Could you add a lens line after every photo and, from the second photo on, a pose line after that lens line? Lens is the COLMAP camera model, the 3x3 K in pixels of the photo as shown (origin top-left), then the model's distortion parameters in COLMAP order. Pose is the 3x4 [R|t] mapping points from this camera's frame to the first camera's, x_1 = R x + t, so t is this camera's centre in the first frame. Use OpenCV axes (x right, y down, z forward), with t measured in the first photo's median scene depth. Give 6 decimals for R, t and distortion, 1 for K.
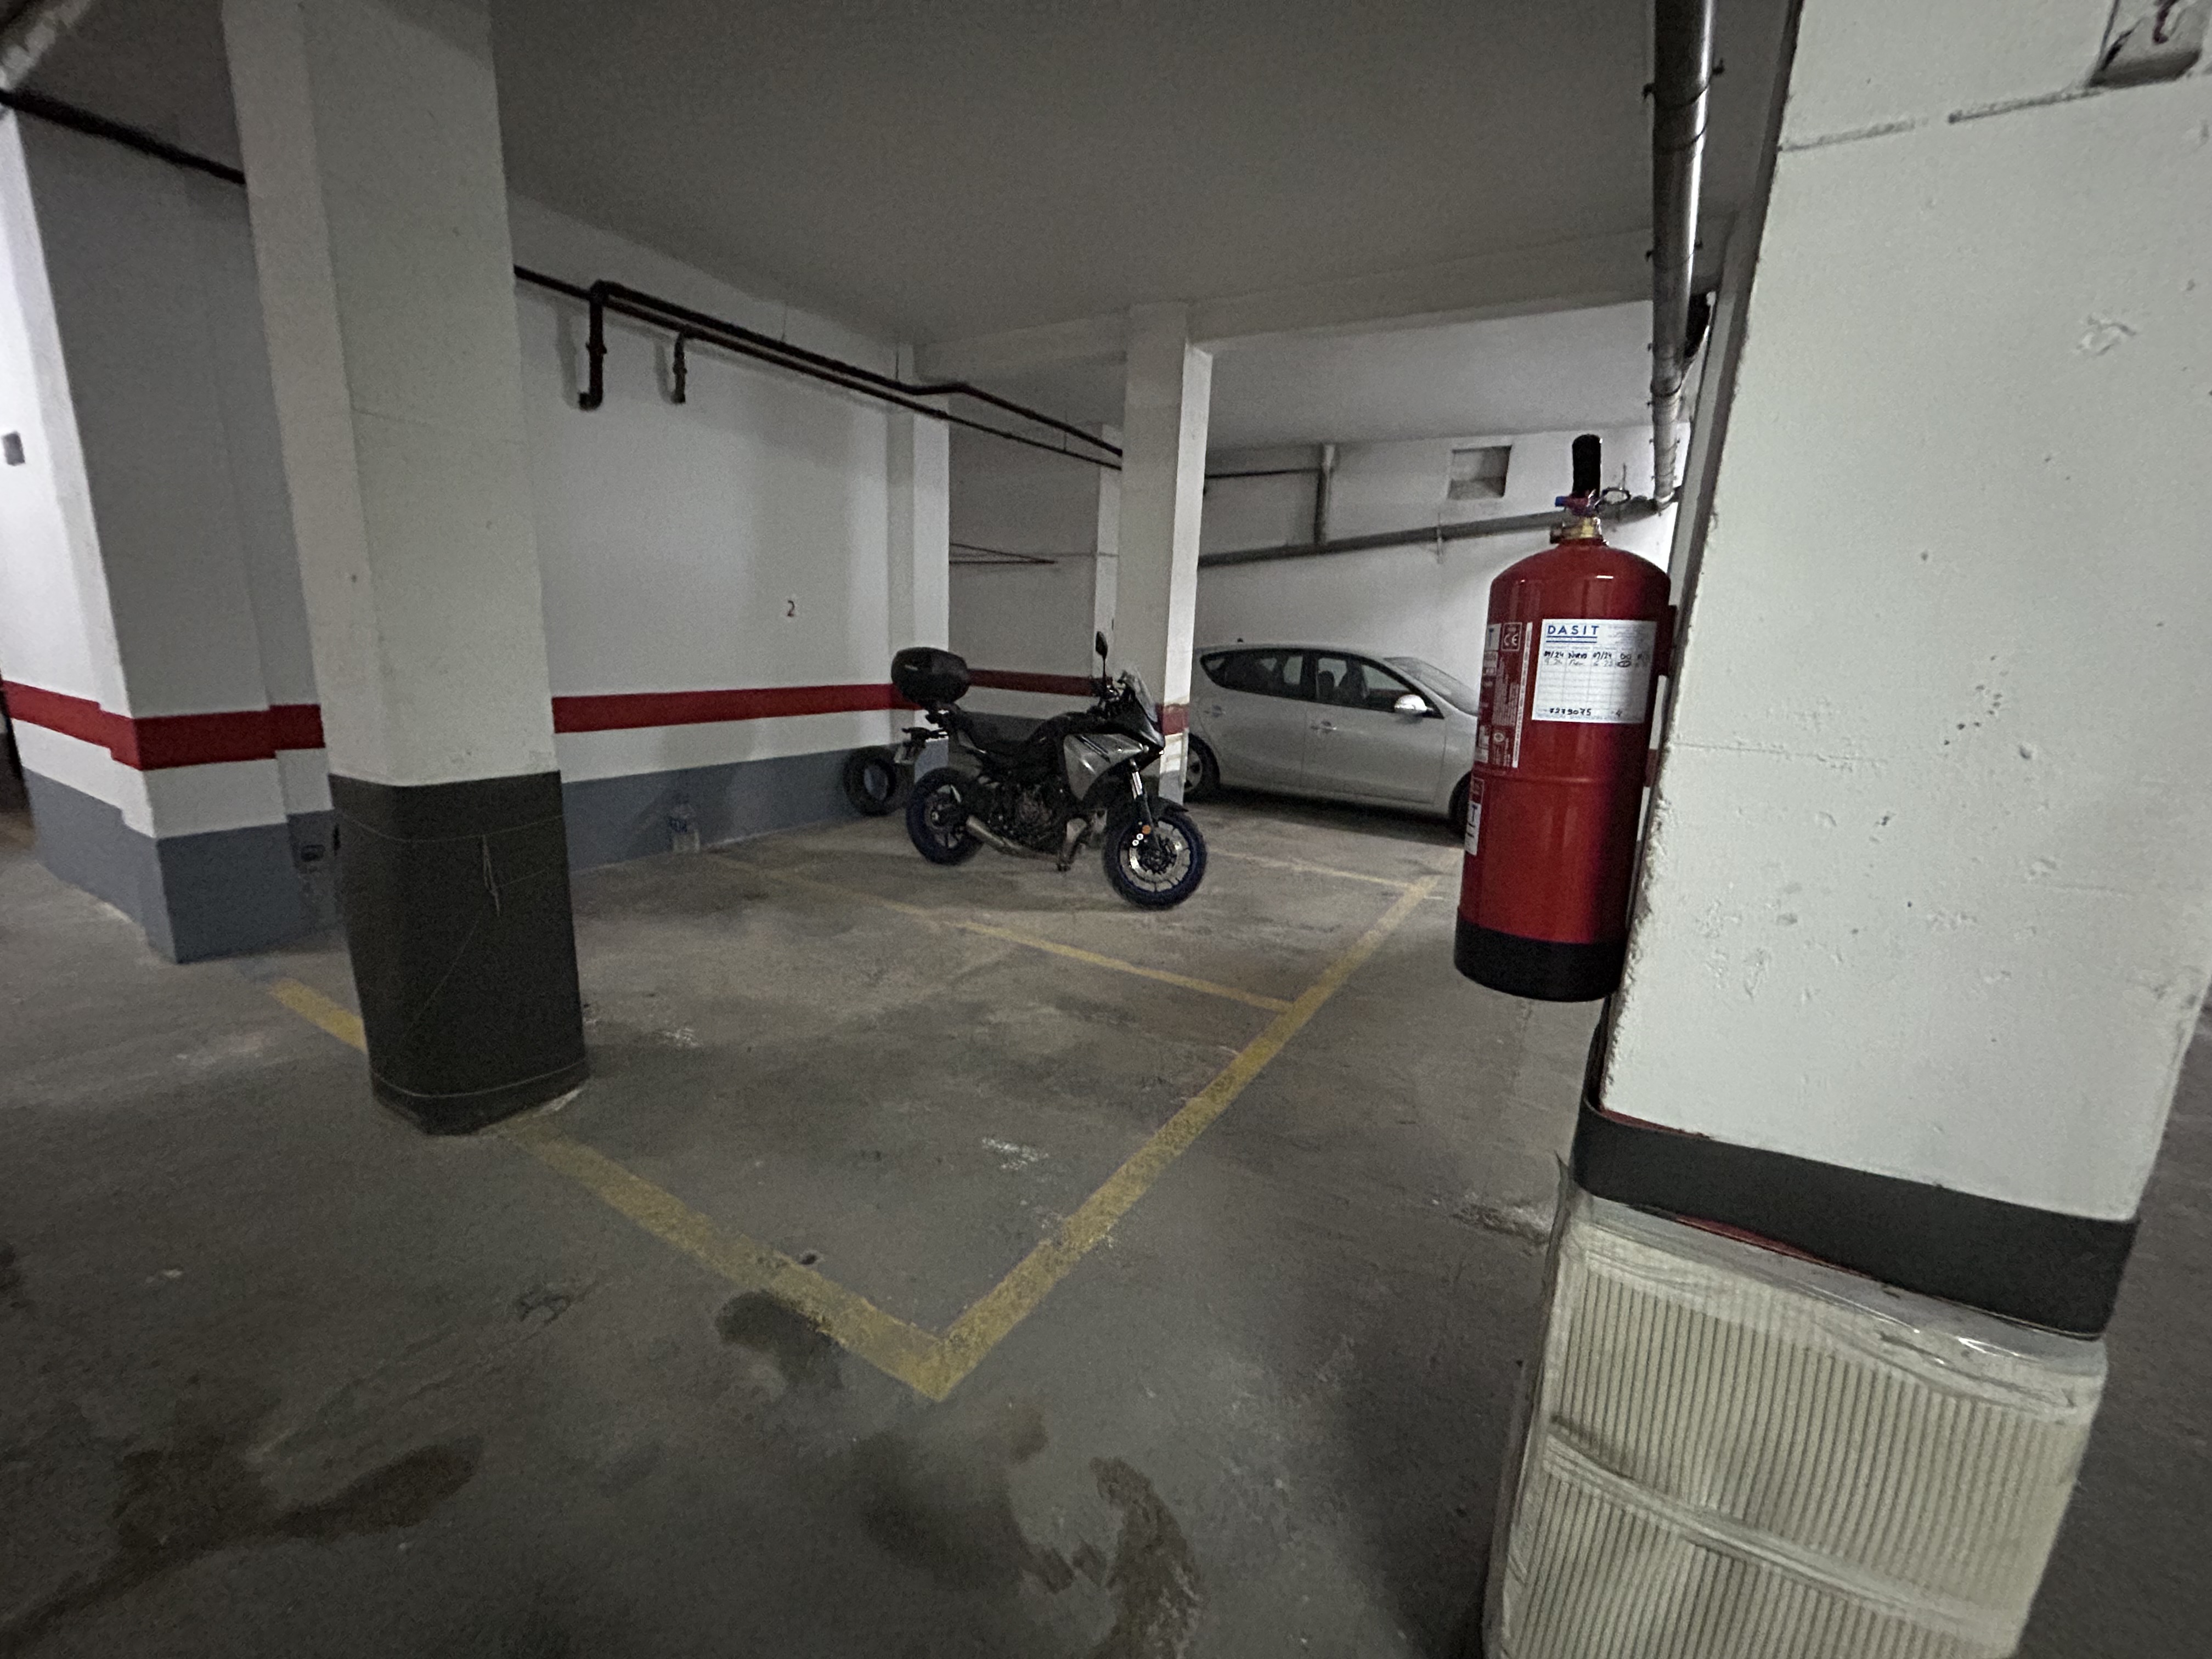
lens RADIAL K [[888.2, 0, 1097.8], [0, 888.2, 821.7], [0, 0, 1]] dist [-0.002179, 0.000304]
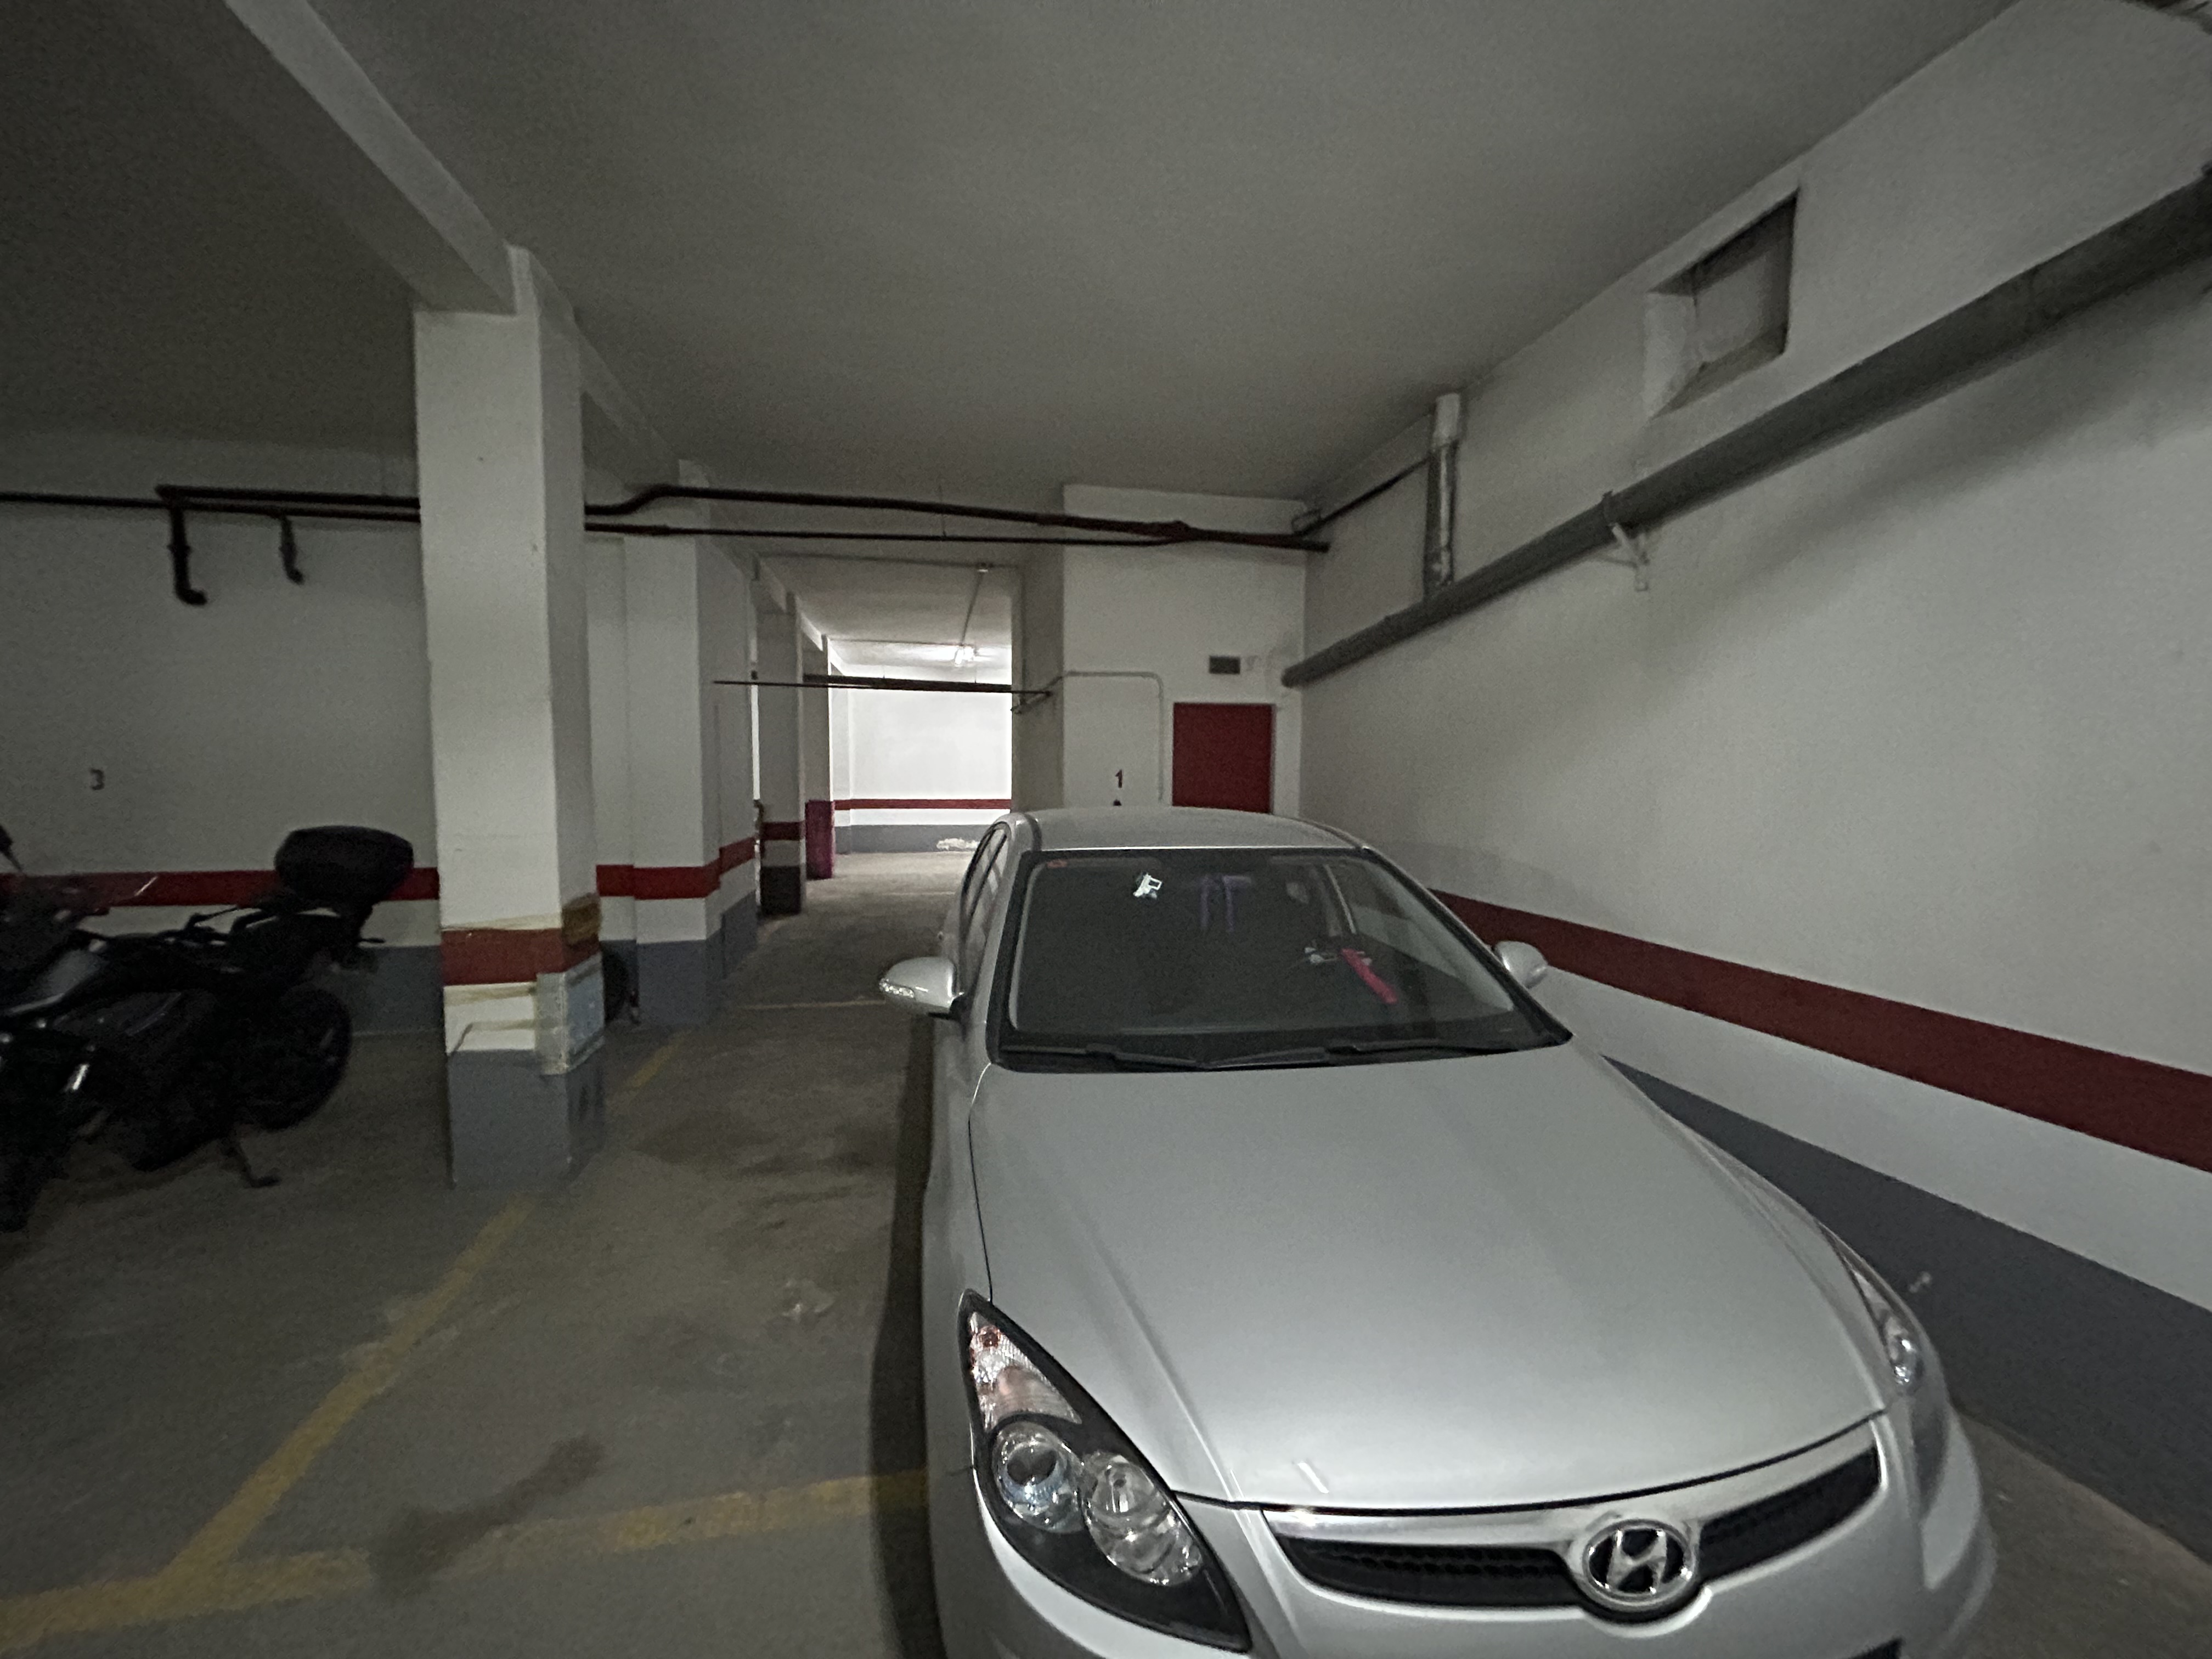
lens RADIAL K [[888.2, 0, 1110.2], [0, 888.2, 815.9], [0, 0, 1]] dist [-0.002179, 0.000304]
pose [[0.669429, 0.000641, -0.742875, 0.900657], [-0.133502, 0.983823, -0.119454, -0.224477], [0.730781, 0.179141, 0.658686, 1.091550]]
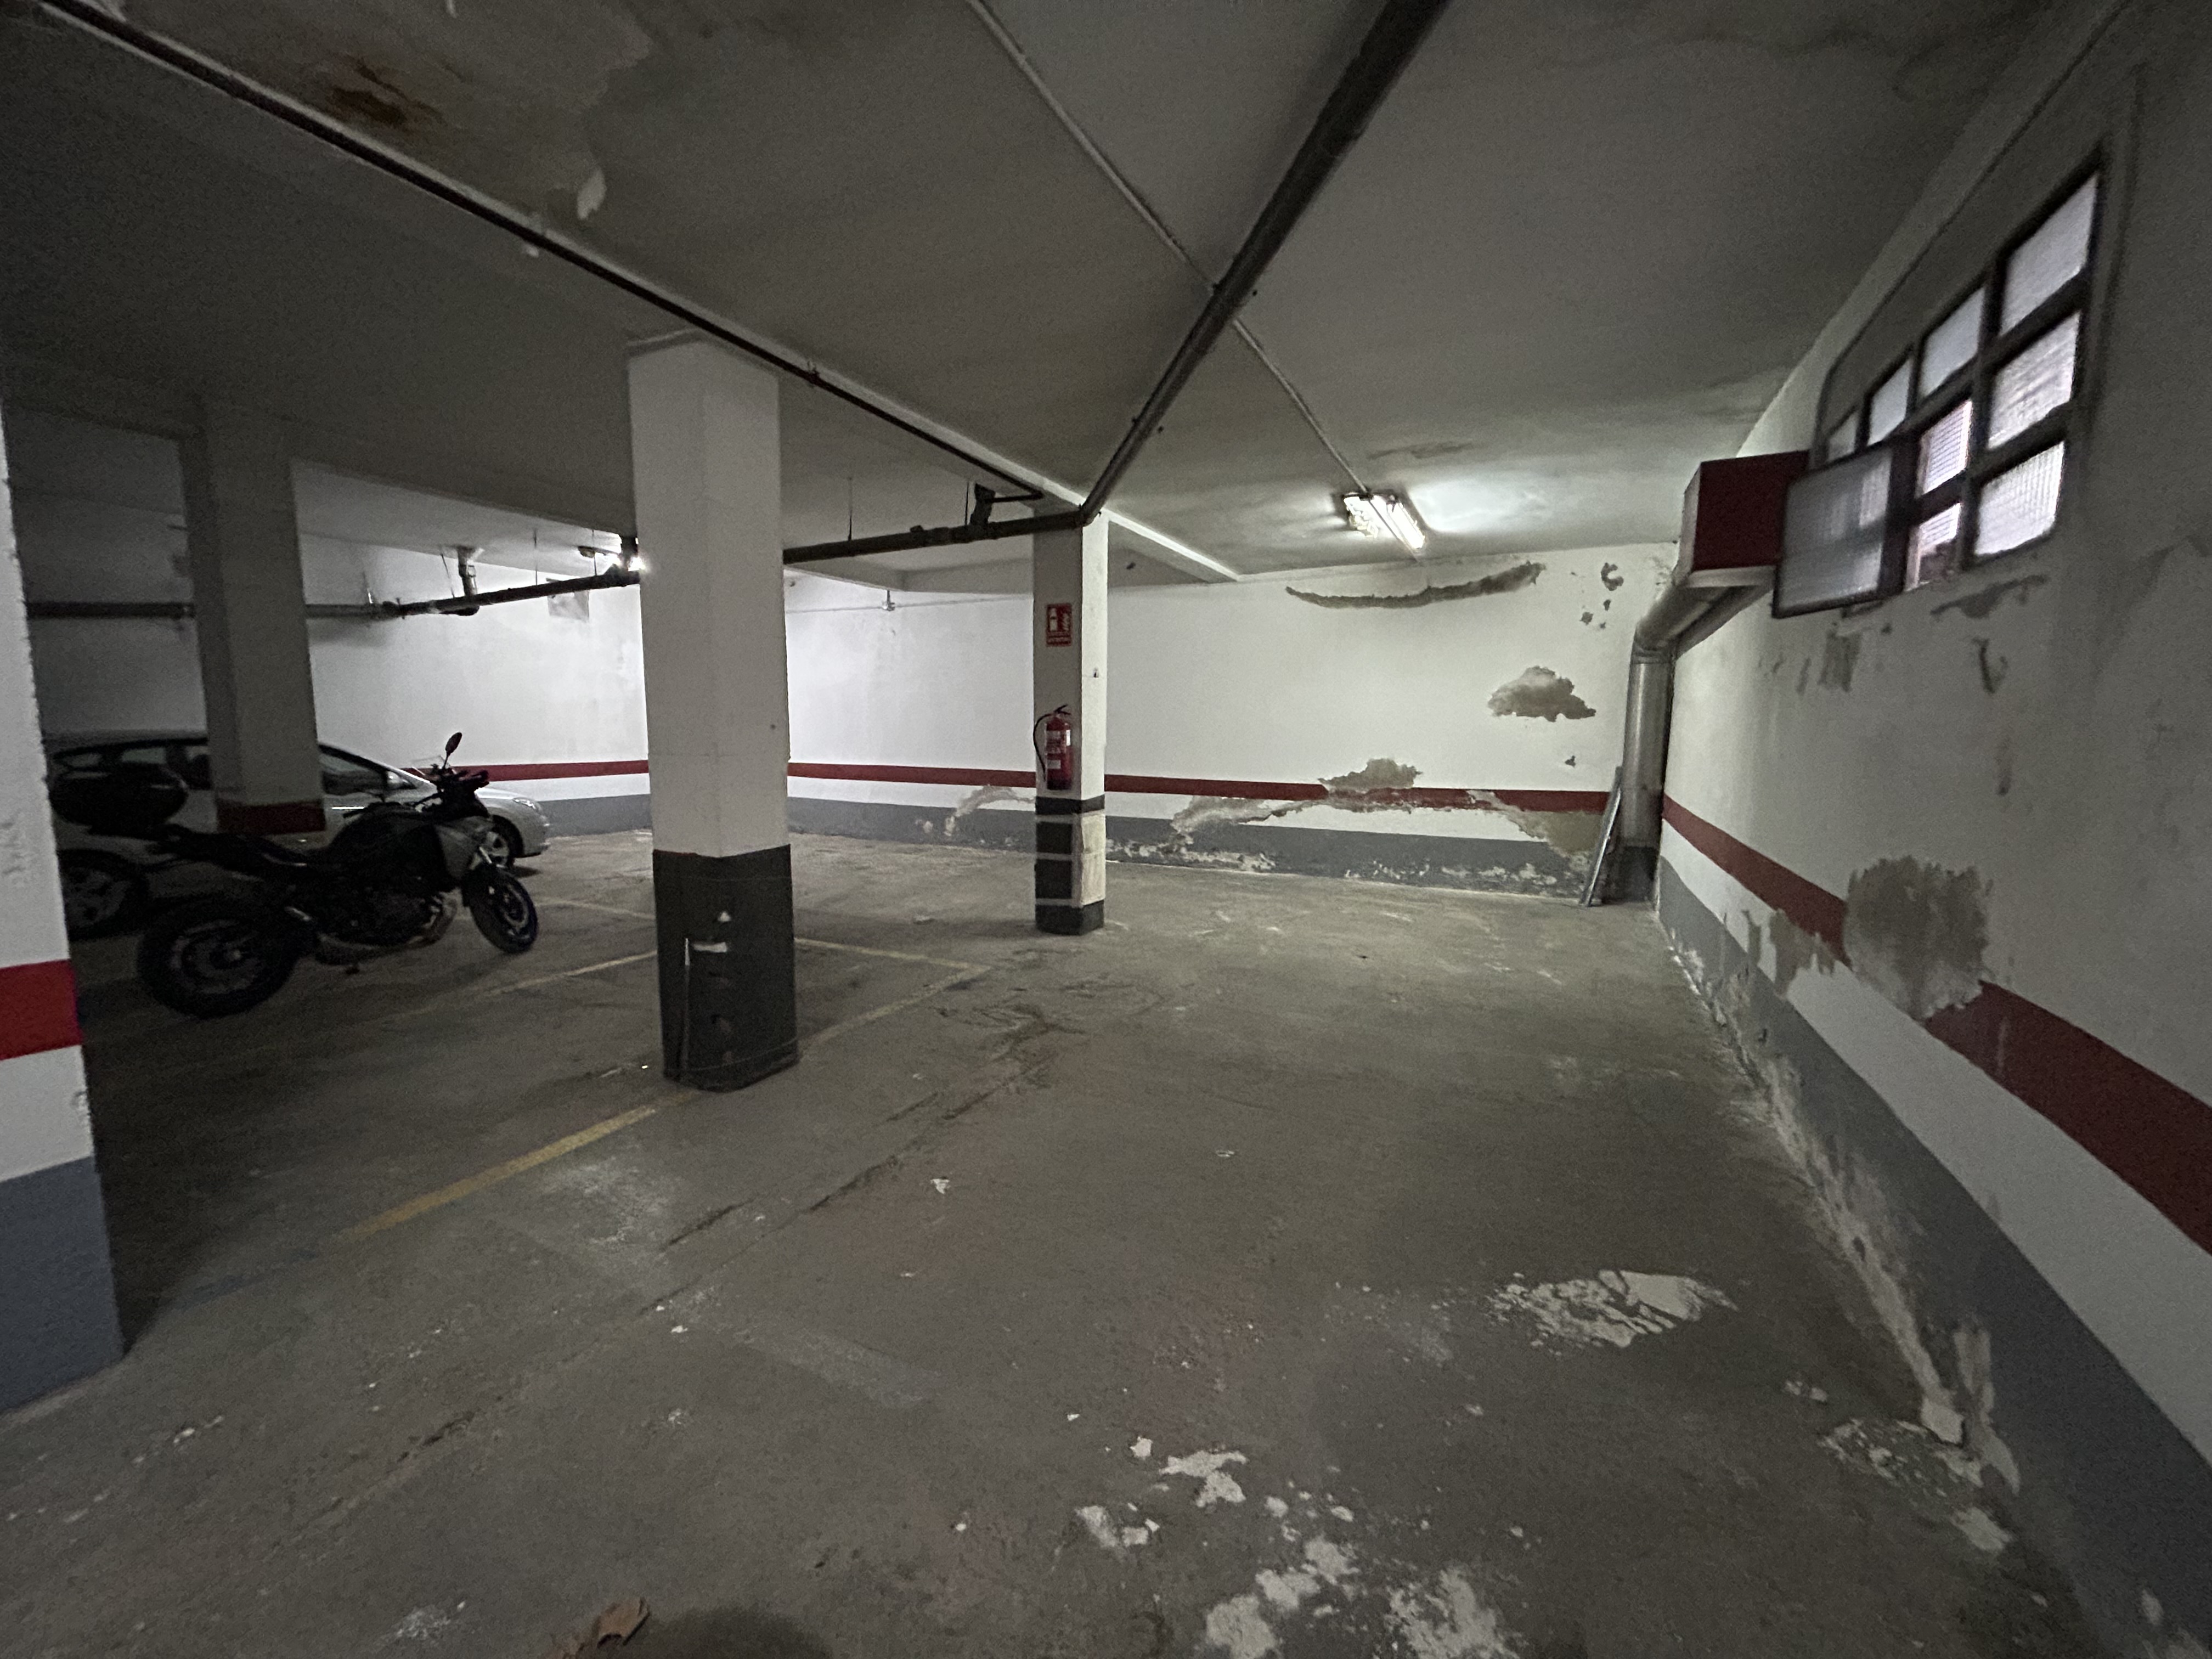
lens RADIAL K [[888.2, 0, 1100.3], [0, 888.2, 828.8], [0, 0, 1]] dist [-0.002179, 0.000304]
pose [[-0.070007, -0.158106, 0.984937, -1.151794], [0.202292, 0.964595, 0.169219, -0.109180], [-0.976820, 0.211091, -0.035545, 0.212750]]
